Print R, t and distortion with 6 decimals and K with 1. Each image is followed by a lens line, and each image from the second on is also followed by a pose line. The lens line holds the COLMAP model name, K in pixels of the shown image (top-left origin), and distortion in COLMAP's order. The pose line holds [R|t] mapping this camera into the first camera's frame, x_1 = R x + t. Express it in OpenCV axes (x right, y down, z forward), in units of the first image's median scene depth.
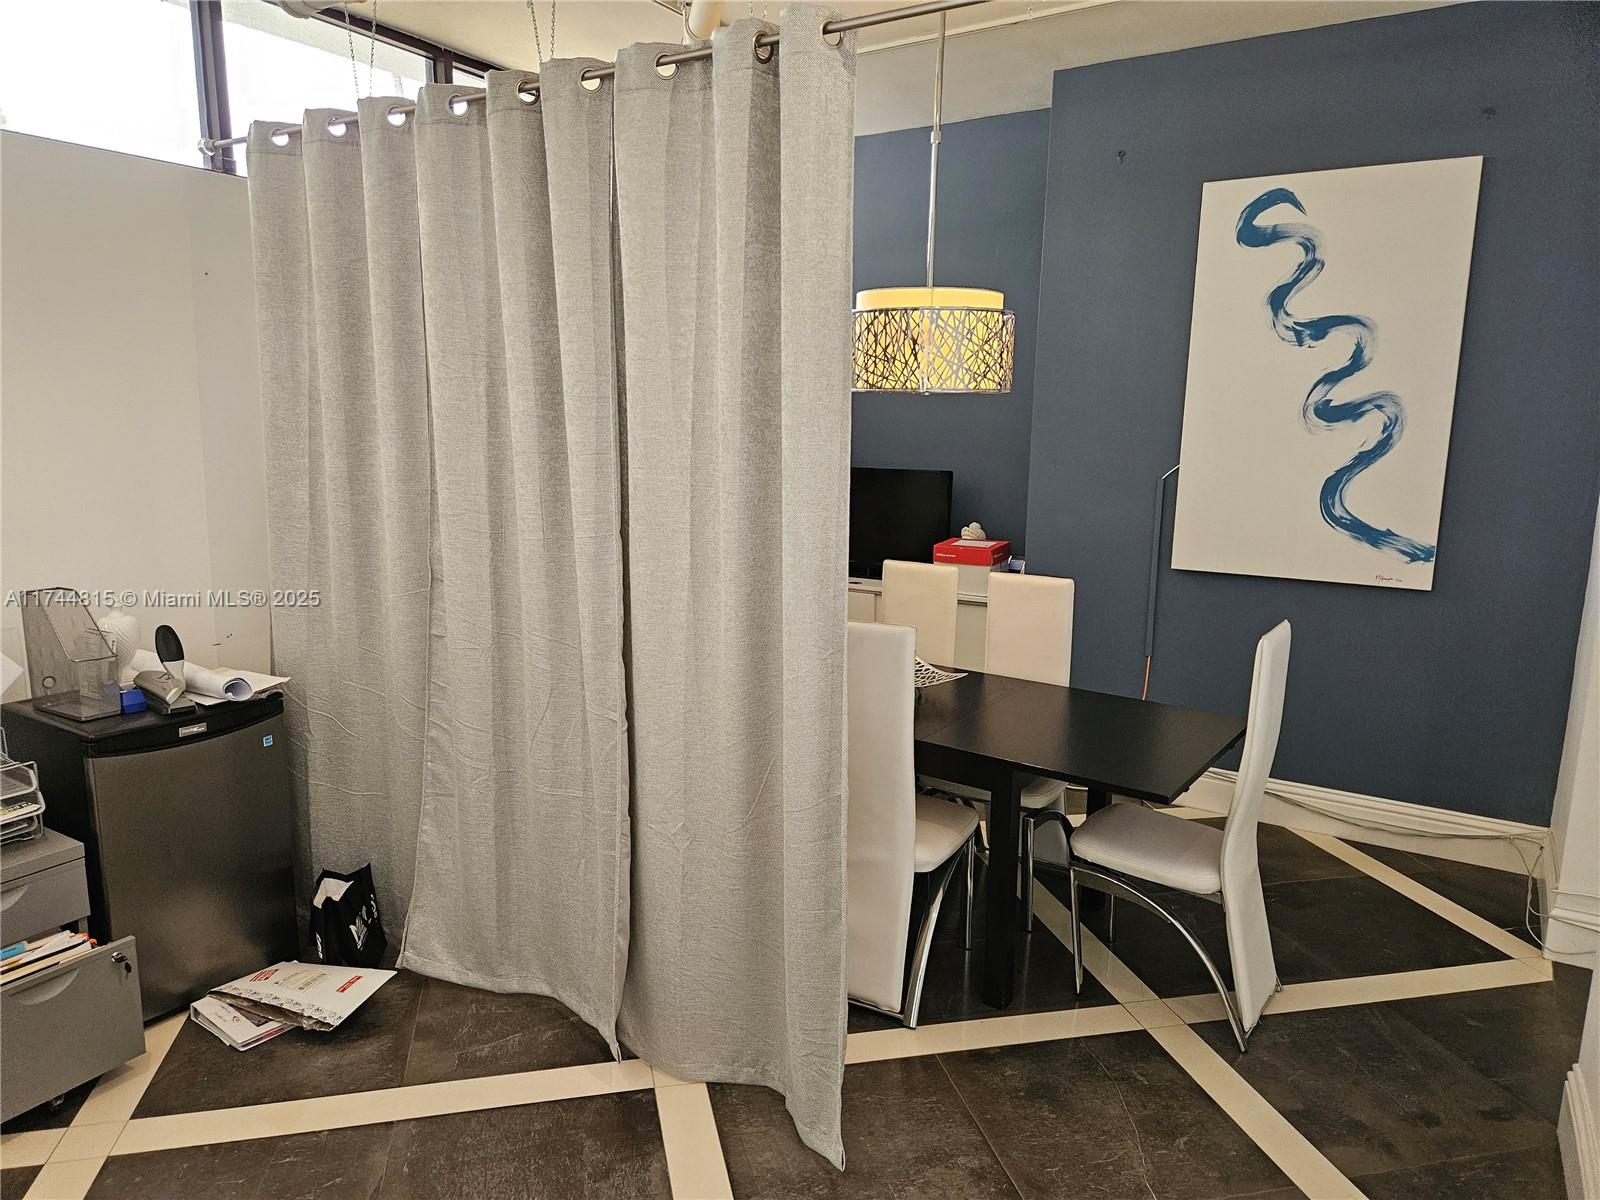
lens RADIAL K [[1063.4, 0, 801.7], [0, 1063.4, 610.4], [0, 0, 1]] dist [0.062212, -0.054800]
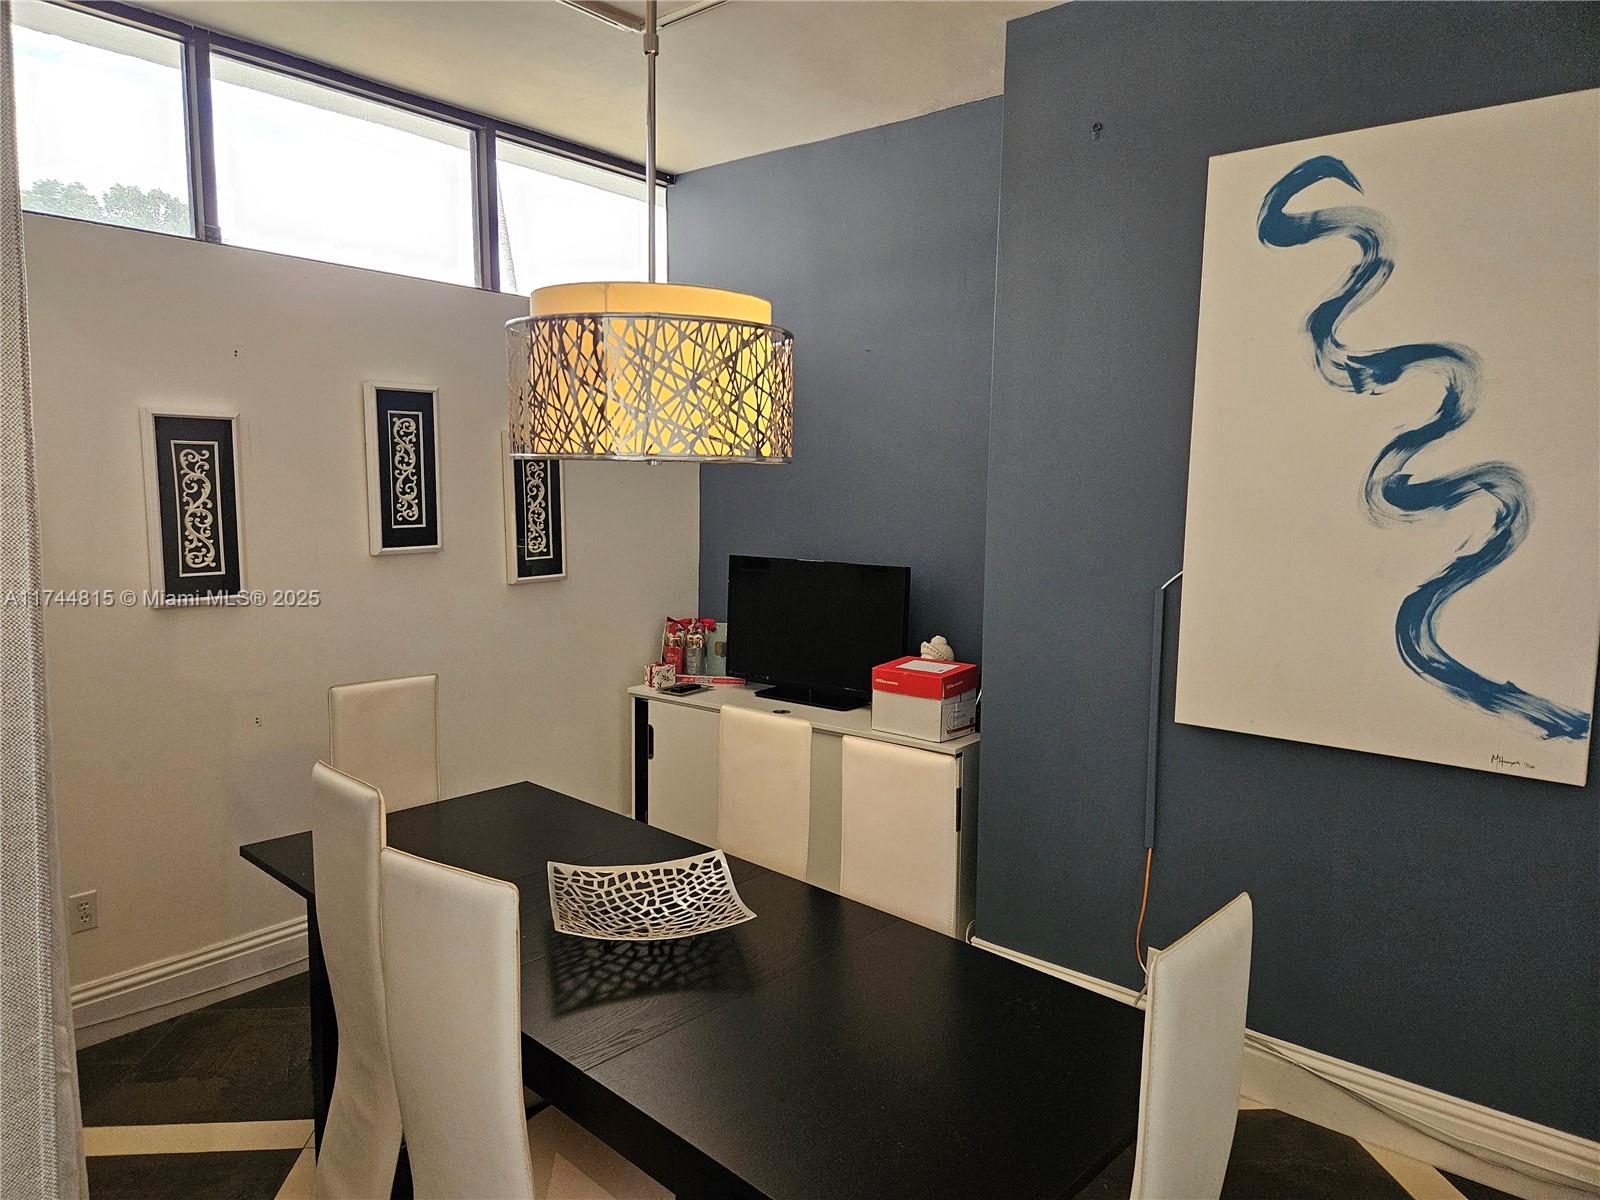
lens RADIAL K [[1063.4, 0, 801.7], [0, 1063.4, 610.4], [0, 0, 1]] dist [0.062212, -0.054800]
pose [[0.990433, 0.017136, -0.136927, 0.225297], [-0.026479, 0.997421, -0.066705, -0.063882], [0.135431, 0.069693, 0.988333, 0.328410]]
